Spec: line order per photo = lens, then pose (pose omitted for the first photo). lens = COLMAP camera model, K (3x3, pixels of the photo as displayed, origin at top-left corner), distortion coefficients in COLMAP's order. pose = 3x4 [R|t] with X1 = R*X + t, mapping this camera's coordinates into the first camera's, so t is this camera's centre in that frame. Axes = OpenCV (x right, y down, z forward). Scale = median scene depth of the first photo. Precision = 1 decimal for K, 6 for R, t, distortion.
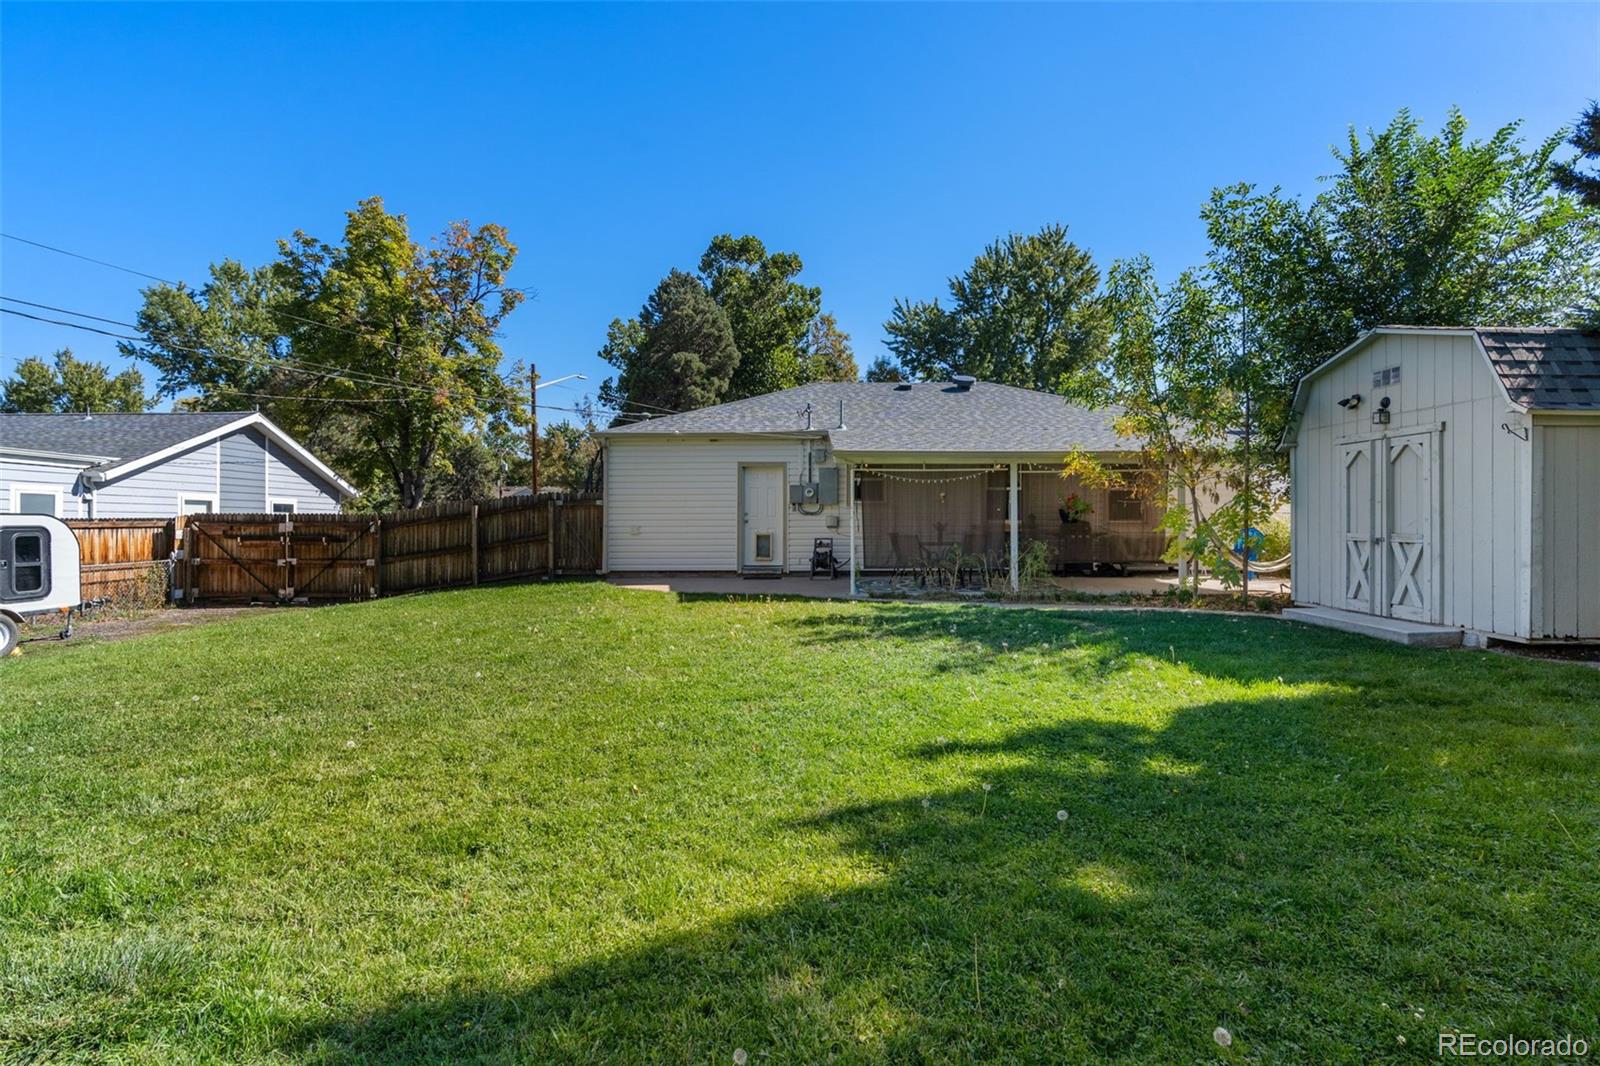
lens RADIAL K [[763.0, 0, 802.0], [0, 763.0, 512.9], [0, 0, 1]] dist [-0.013816, 0.000381]
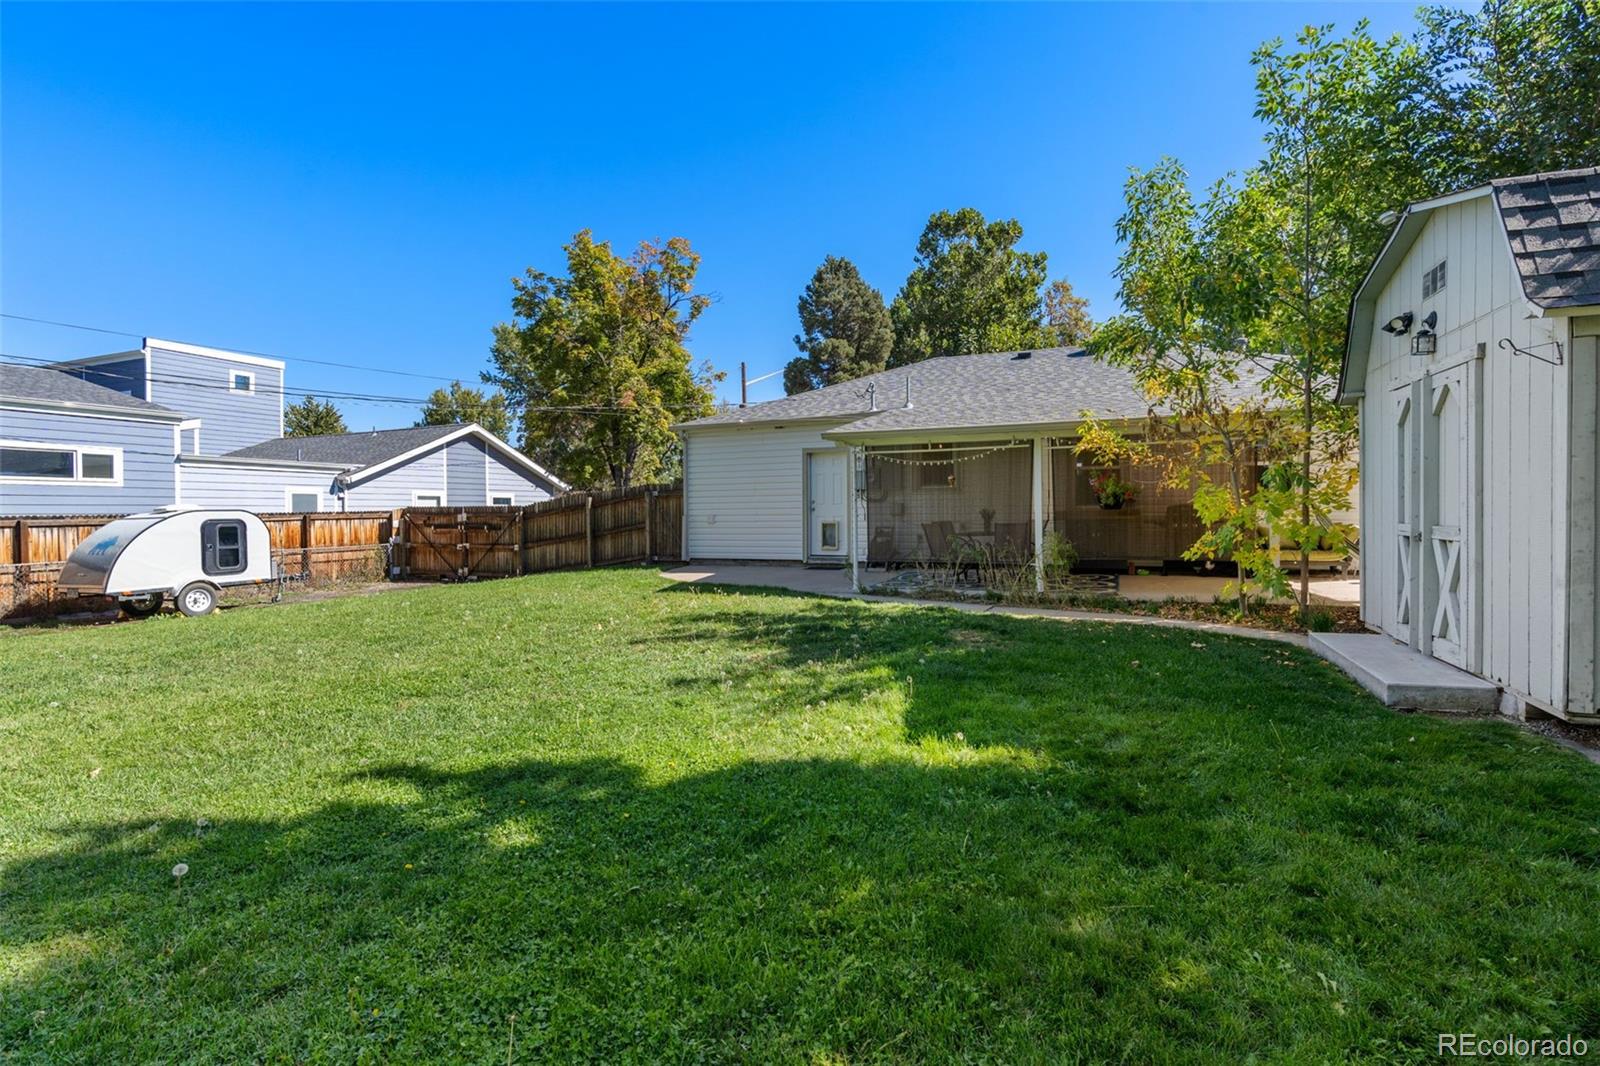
lens RADIAL K [[753.5, 0, 895.0], [0, 753.5, 514.2], [0, 0, 1]] dist [-0.015726, 0.000082]
pose [[0.919928, -0.005141, -0.392054, 0.418285], [0.014545, 0.999673, 0.021018, -0.001577], [0.391818, -0.025038, 0.919702, 0.166470]]
